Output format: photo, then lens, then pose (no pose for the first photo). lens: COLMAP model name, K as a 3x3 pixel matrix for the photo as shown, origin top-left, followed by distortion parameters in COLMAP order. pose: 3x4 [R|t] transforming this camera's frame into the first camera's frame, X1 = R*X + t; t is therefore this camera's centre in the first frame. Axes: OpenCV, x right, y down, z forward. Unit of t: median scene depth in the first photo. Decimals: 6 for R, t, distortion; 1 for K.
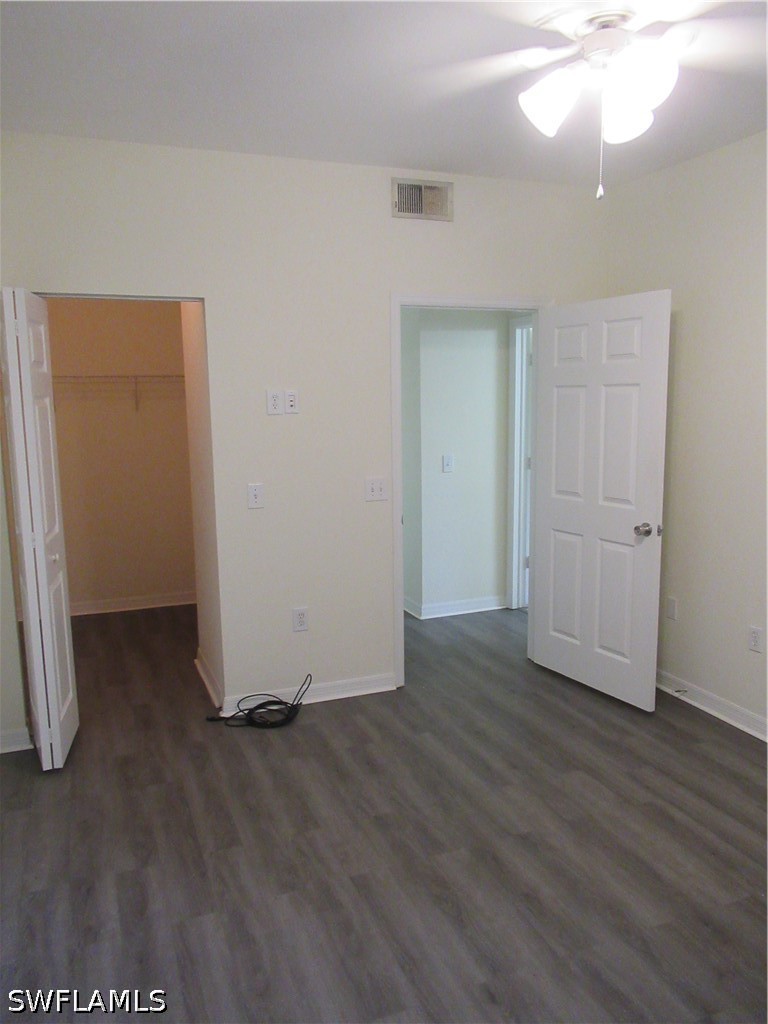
lens RADIAL K [[765.1, 0, 384.0], [0, 765.1, 512.0], [0, 0, 1]] dist [-0.002946, -0.007363]
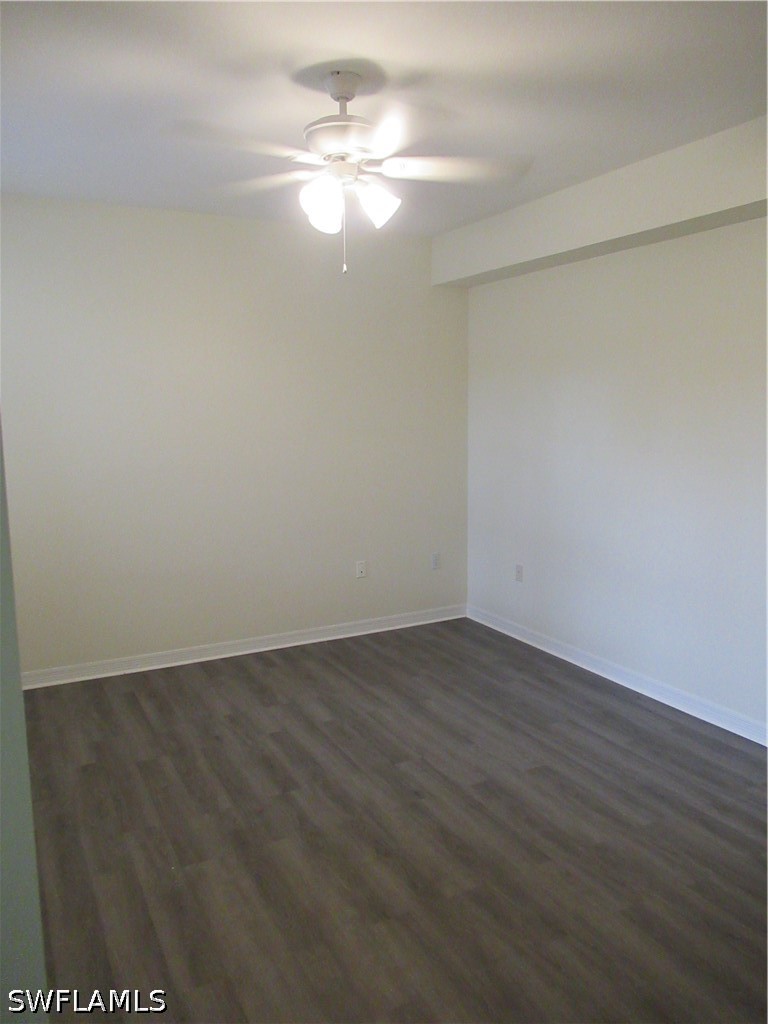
lens RADIAL K [[765.1, 0, 384.0], [0, 765.1, 512.0], [0, 0, 1]] dist [-0.002946, -0.007363]
pose [[-0.994006, 0.040827, -0.101415, 0.275964], [0.009226, 0.955668, 0.294301, -0.295605], [0.108934, 0.291601, -0.950317, 1.860399]]
